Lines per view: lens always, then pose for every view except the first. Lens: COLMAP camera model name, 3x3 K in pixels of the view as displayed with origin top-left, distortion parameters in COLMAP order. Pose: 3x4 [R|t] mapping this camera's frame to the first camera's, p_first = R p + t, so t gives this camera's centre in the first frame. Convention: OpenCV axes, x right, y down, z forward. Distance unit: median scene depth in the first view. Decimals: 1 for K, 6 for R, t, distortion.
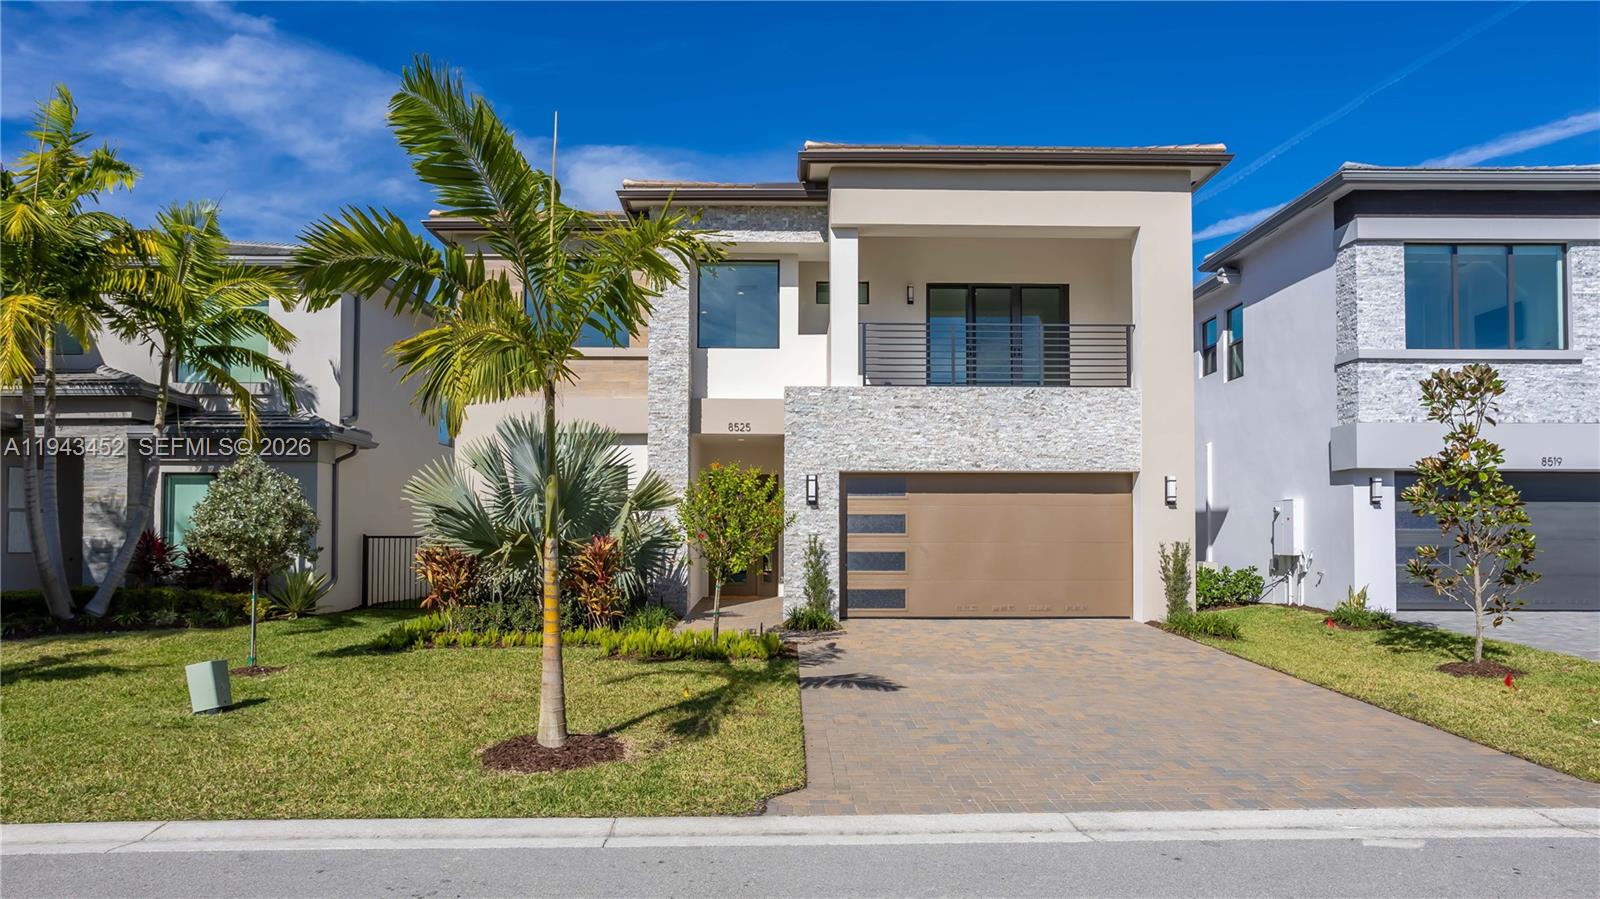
lens RADIAL K [[1046.5, 0, 798.9], [0, 1046.5, 457.7], [0, 0, 1]] dist [-0.004442, -0.001875]
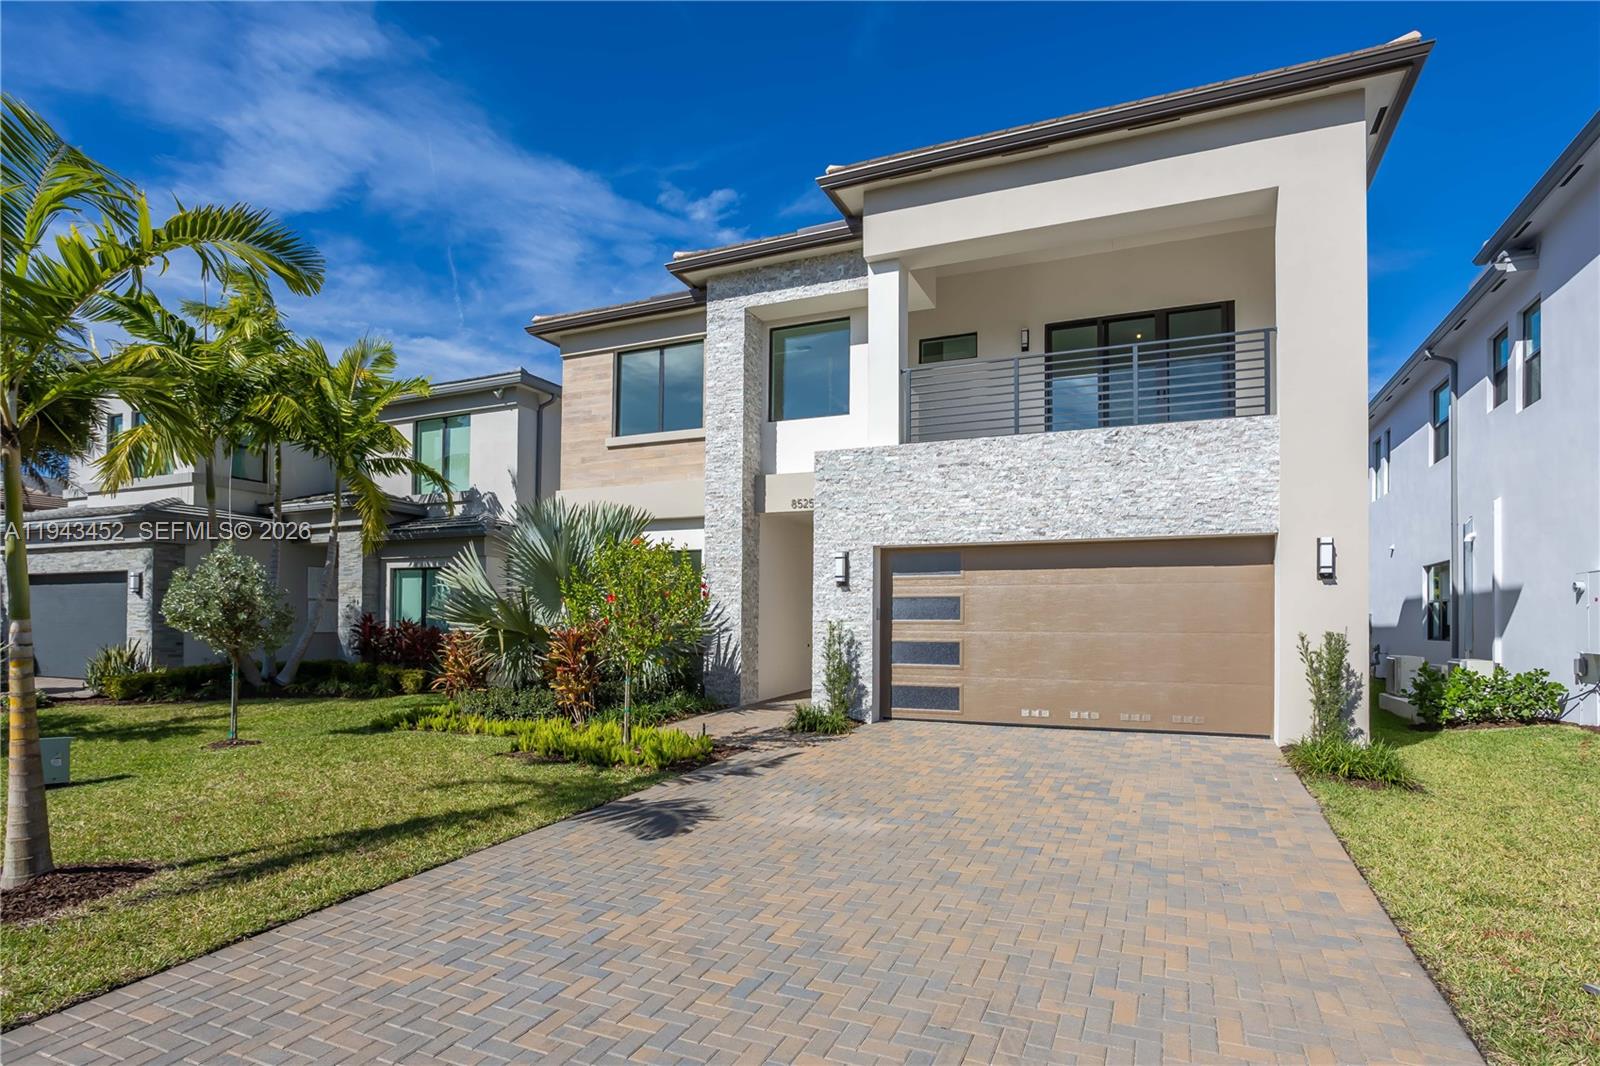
lens RADIAL K [[859.4, 0, 800.0], [0, 859.4, 579.8], [0, 0, 1]] dist [-0.015796, 0.004587]
pose [[0.901935, -0.017151, -0.431531, 0.280702], [0.027395, 0.999471, 0.017535, 0.025747], [0.431002, -0.027637, 0.901928, 0.336061]]
